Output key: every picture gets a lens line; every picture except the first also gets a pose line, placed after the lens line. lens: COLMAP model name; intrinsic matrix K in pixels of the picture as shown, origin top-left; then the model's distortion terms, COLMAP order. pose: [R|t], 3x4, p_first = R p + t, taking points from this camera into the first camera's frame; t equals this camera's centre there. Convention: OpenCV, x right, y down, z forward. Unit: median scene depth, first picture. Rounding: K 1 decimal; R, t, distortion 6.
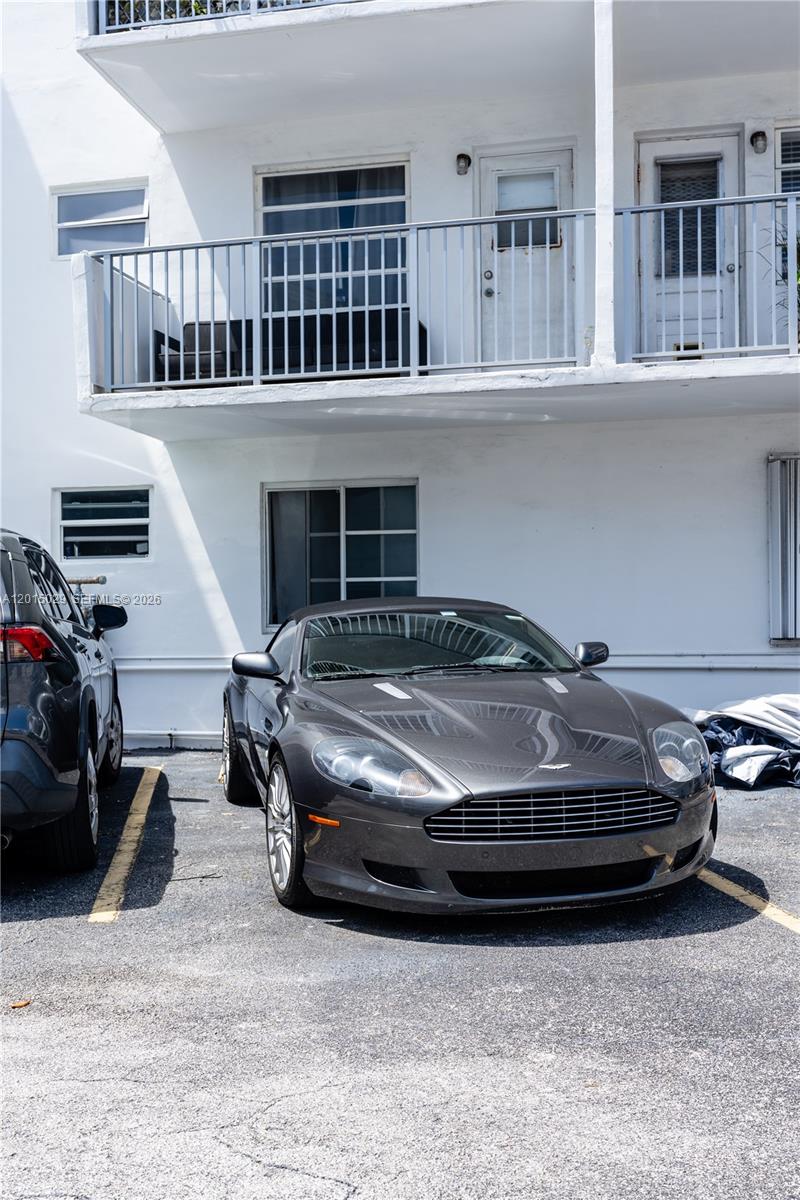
lens RADIAL K [[1138.6, 0, 399.6], [0, 1138.6, 601.9], [0, 0, 1]] dist [0.002302, 0.000000]
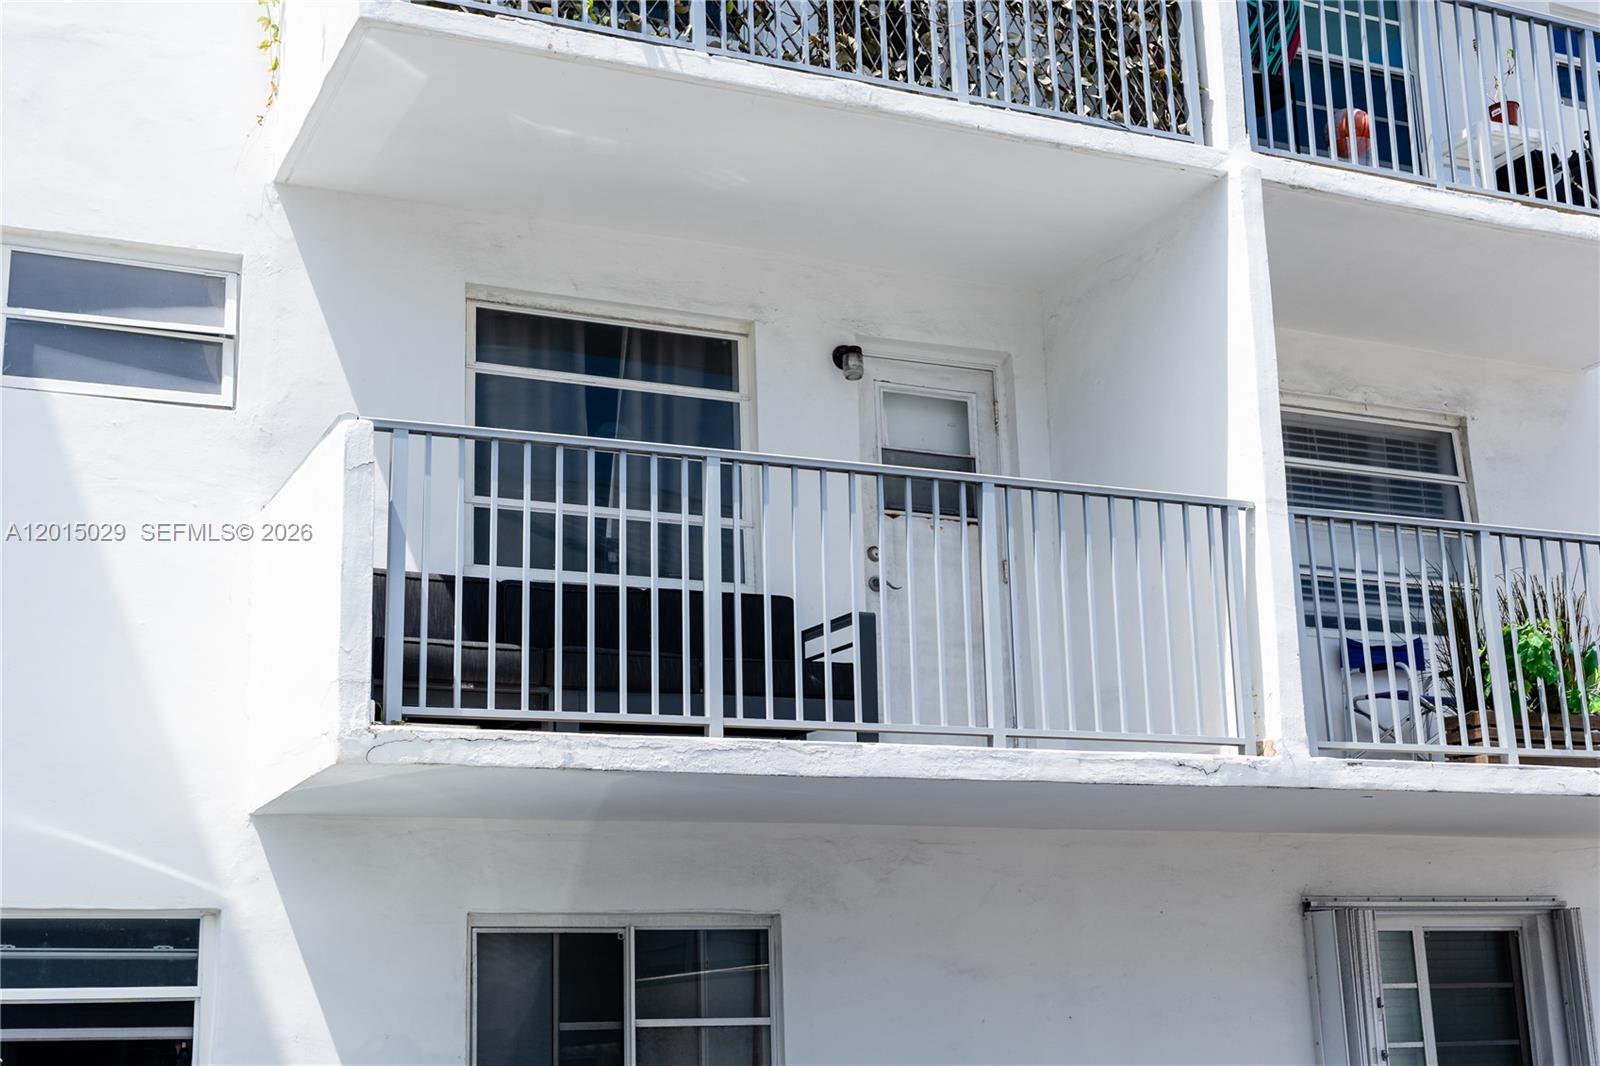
lens RADIAL K [[2019.2, 0, 799.3], [0, 2019.2, 532.8], [0, 0, 1]] dist [0.000571, 0.000000]
pose [[0.815392, 0.133078, 0.563406, -0.515868], [0.012933, 0.968789, -0.247547, -0.049546], [-0.578765, 0.209135, 0.788222, 0.228727]]
